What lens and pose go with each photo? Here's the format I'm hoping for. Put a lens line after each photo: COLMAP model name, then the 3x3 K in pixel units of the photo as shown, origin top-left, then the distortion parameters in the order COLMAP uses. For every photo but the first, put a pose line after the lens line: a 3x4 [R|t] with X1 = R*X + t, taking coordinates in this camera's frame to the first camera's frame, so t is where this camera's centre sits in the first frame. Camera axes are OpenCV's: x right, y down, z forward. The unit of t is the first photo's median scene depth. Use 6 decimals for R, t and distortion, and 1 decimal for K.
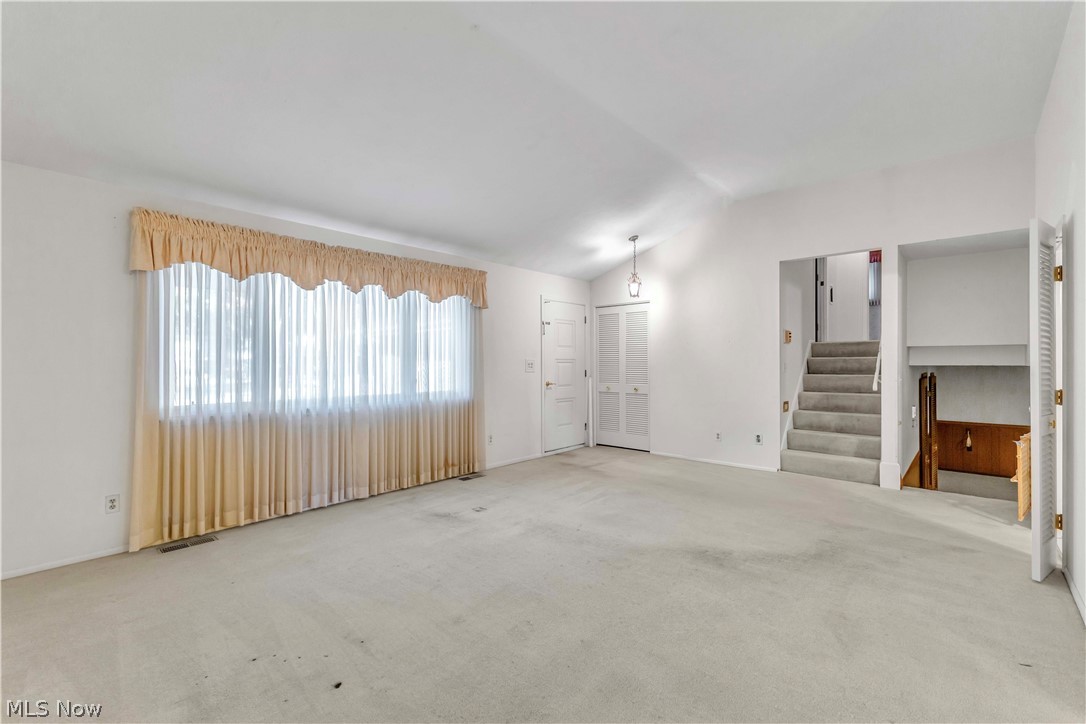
lens RADIAL K [[474.0, 0, 523.2], [0, 474.0, 361.7], [0, 0, 1]] dist [0.010988, -0.001517]
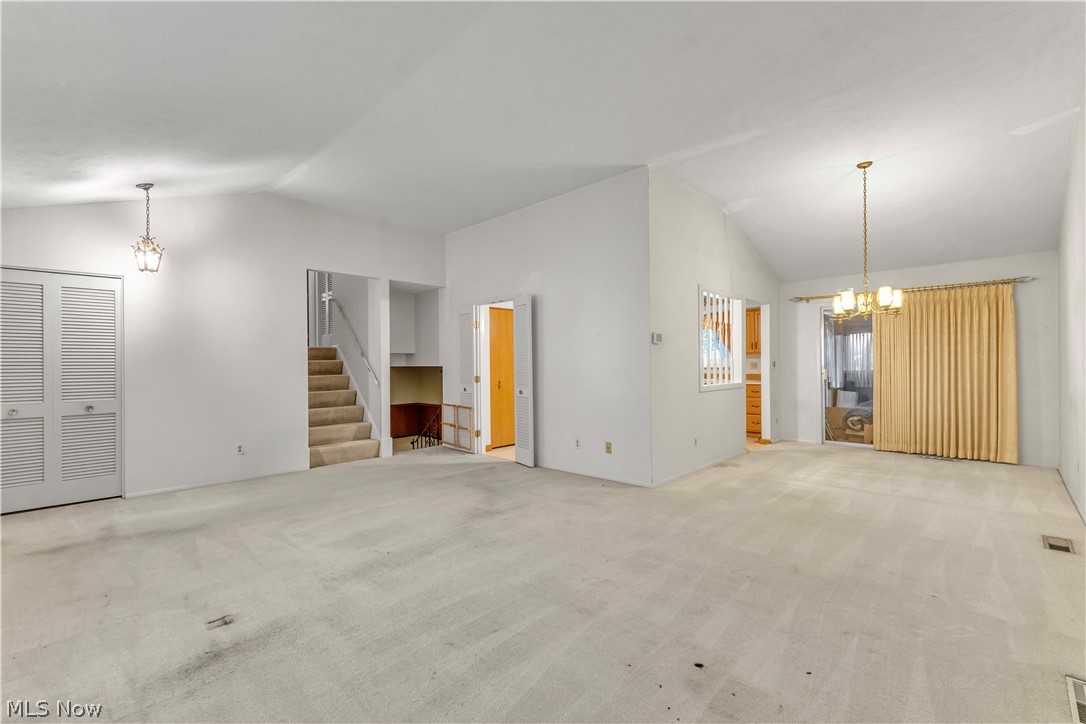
lens RADIAL K [[474.0, 0, 543.0], [0, 474.0, 366.7], [0, 0, 1]] dist [0.010988, -0.001517]
pose [[0.011961, -0.003829, 0.999921, -0.716371], [0.008214, 0.999959, 0.003731, 0.008497], [-0.999895, 0.008169, 0.011992, 0.661719]]
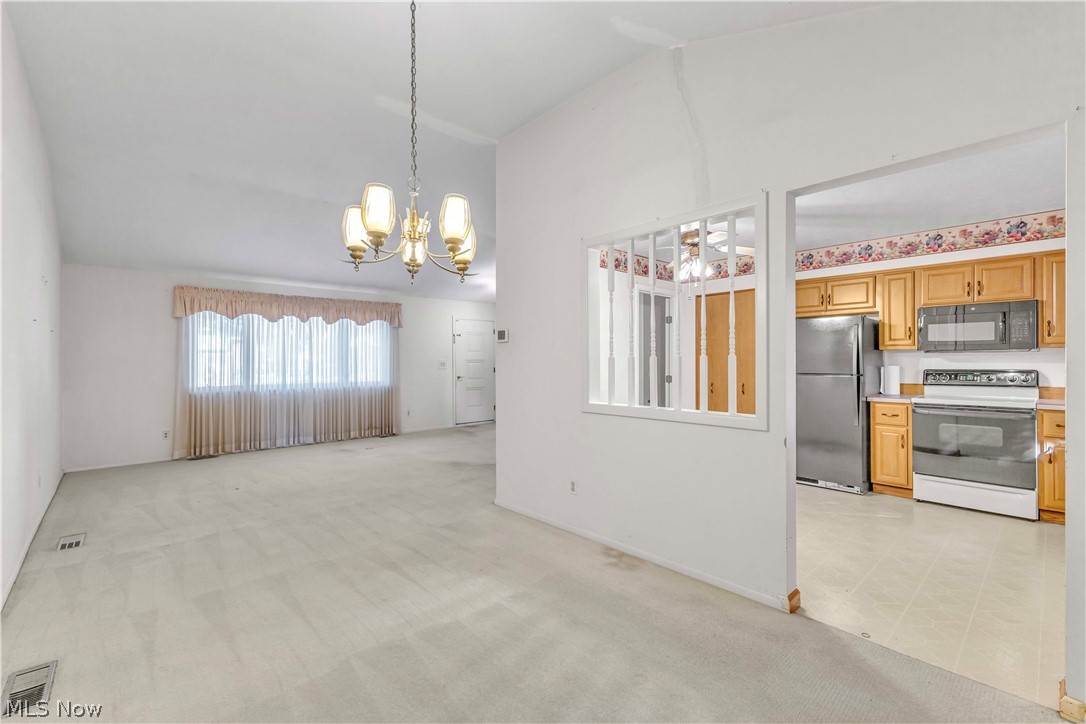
lens RADIAL K [[474.0, 0, 545.1], [0, 474.0, 359.5], [0, 0, 1]] dist [0.010988, -0.001517]
pose [[0.996446, -0.014404, -0.082997, 0.652761], [0.013490, 0.999842, -0.011569, 0.020047], [0.083151, 0.010408, 0.996483, -0.628698]]
